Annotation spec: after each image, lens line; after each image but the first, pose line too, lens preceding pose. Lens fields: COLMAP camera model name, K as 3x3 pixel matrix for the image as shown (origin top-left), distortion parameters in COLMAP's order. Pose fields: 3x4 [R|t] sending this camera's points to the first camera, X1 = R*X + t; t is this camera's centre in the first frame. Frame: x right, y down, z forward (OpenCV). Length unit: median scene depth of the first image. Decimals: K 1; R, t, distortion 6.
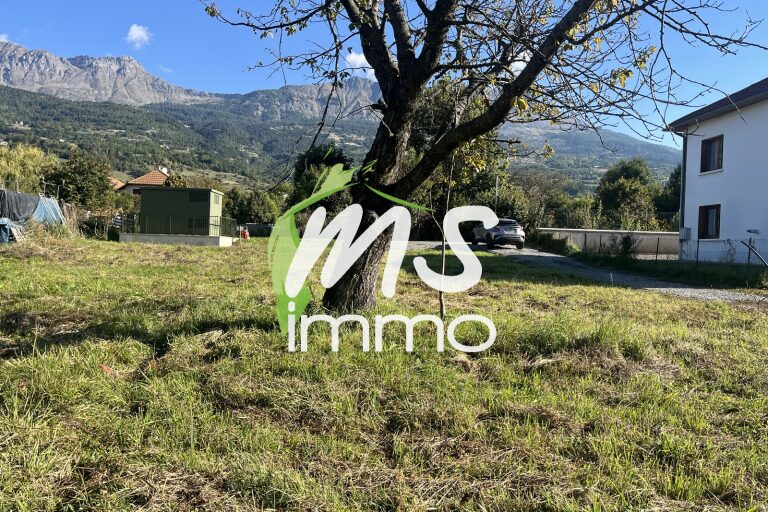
lens RADIAL K [[654.8, 0, 384.0], [0, 654.8, 256.0], [0, 0, 1]] dist [0.035907, -0.004240]
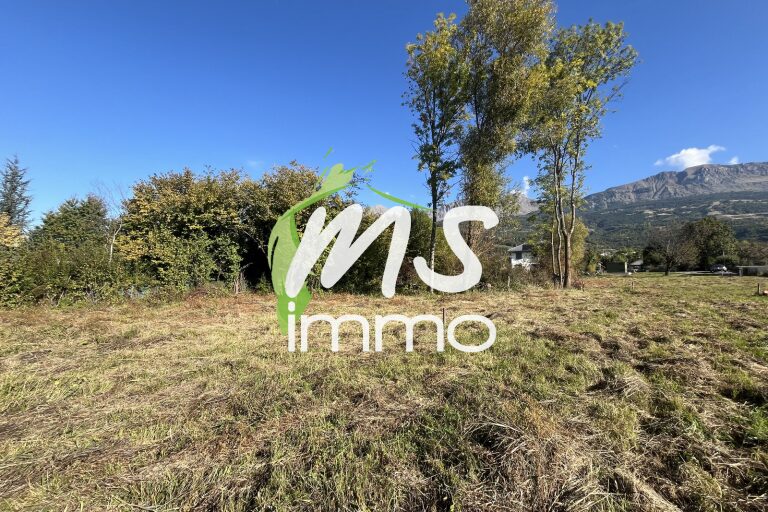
lens RADIAL K [[314.3, 0, 384.0], [0, 314.3, 256.0], [0, 0, 1]] dist [0.000184, -0.000219]
pose [[0.706047, -0.081824, -0.703422, 0.094545], [0.011386, 0.994486, -0.104253, 0.067851], [0.708073, 0.065599, 0.703085, -1.809675]]
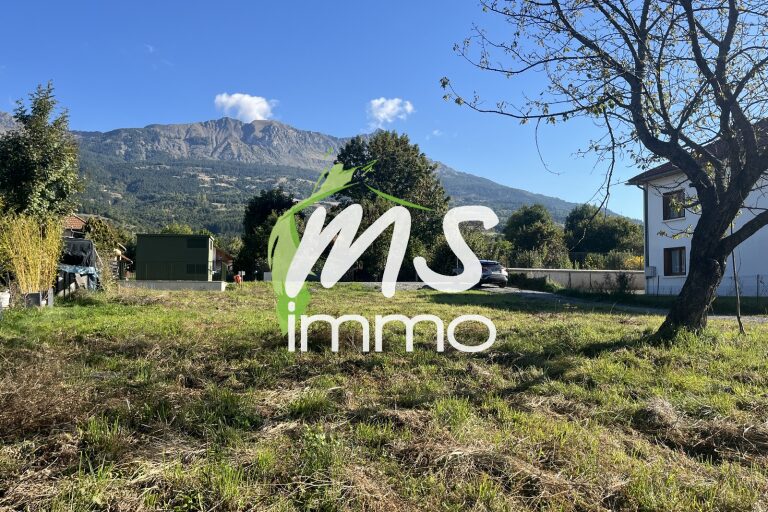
lens RADIAL K [[654.8, 0, 384.0], [0, 654.8, 256.0], [0, 0, 1]] dist [0.035907, -0.004240]
pose [[0.981746, -0.011857, 0.189829, -0.201670], [0.023739, 0.997889, -0.060442, -0.001853], [-0.188711, 0.063845, 0.979955, -0.051123]]
